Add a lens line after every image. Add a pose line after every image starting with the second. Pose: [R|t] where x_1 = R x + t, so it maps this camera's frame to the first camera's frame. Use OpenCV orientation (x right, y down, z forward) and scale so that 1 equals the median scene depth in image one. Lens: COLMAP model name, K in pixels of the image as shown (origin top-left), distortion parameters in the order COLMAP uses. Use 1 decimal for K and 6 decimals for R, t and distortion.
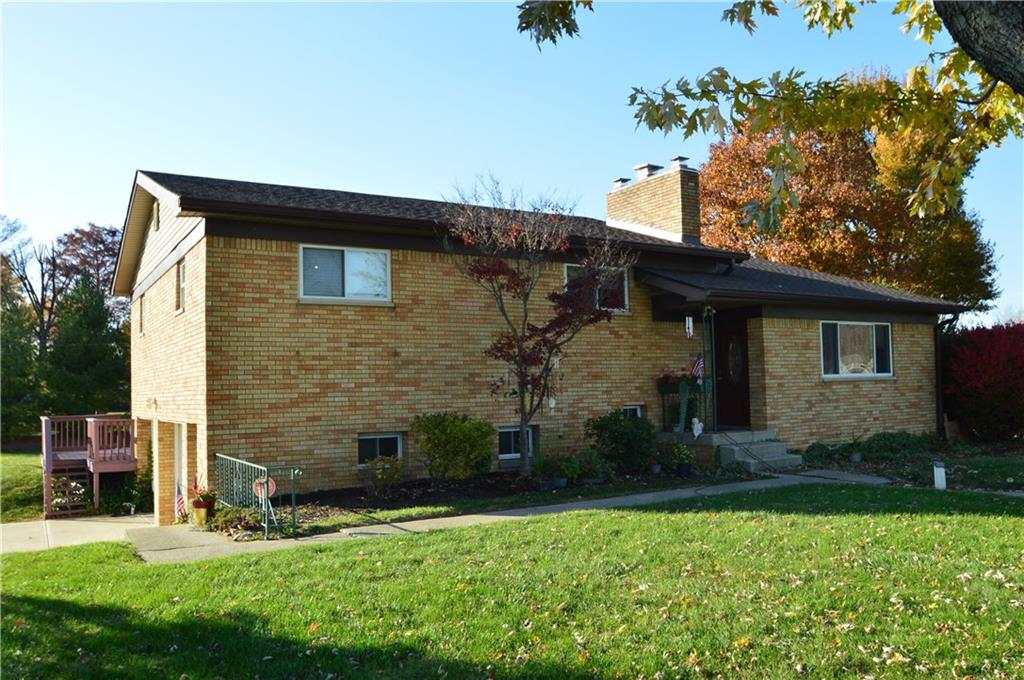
lens RADIAL K [[801.4, 0, 512.0], [0, 801.4, 340.0], [0, 0, 1]] dist [-0.052634, -0.000068]
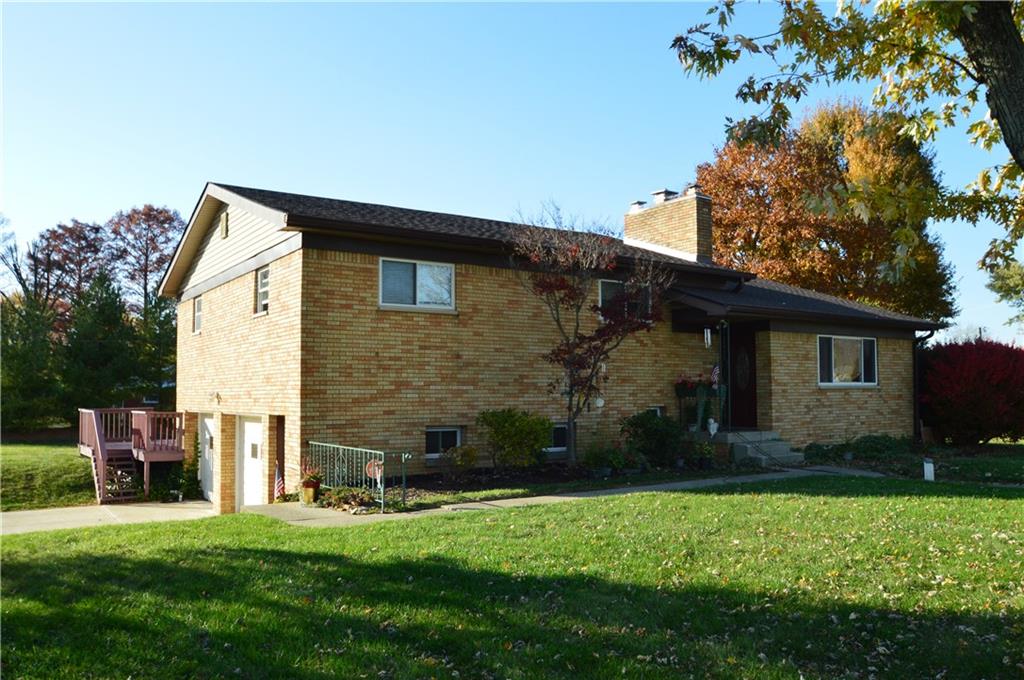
lens RADIAL K [[795.7, 0, 512.9], [0, 795.7, 339.3], [0, 0, 1]] dist [-0.055845, 0.004097]
pose [[0.998564, 0.022164, 0.048773, -0.116416], [-0.021820, 0.999733, -0.007576, 0.000054], [-0.048927, 0.006501, 0.998781, -0.113643]]
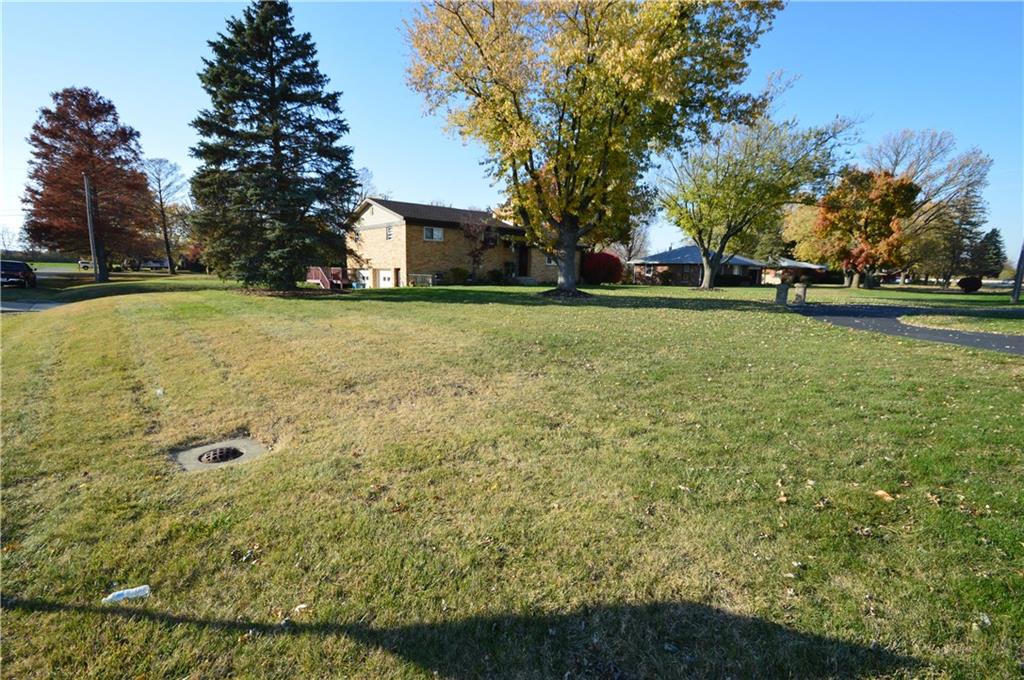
lens RADIAL K [[457.6, 0, 504.4], [0, 457.6, 346.2], [0, 0, 1]] dist [0.021695, -0.021181]
pose [[0.985669, 0.014055, 0.168105, -0.219104], [-0.051275, 0.974336, 0.219182, -0.050357], [-0.160710, -0.224660, 0.961093, -1.433178]]
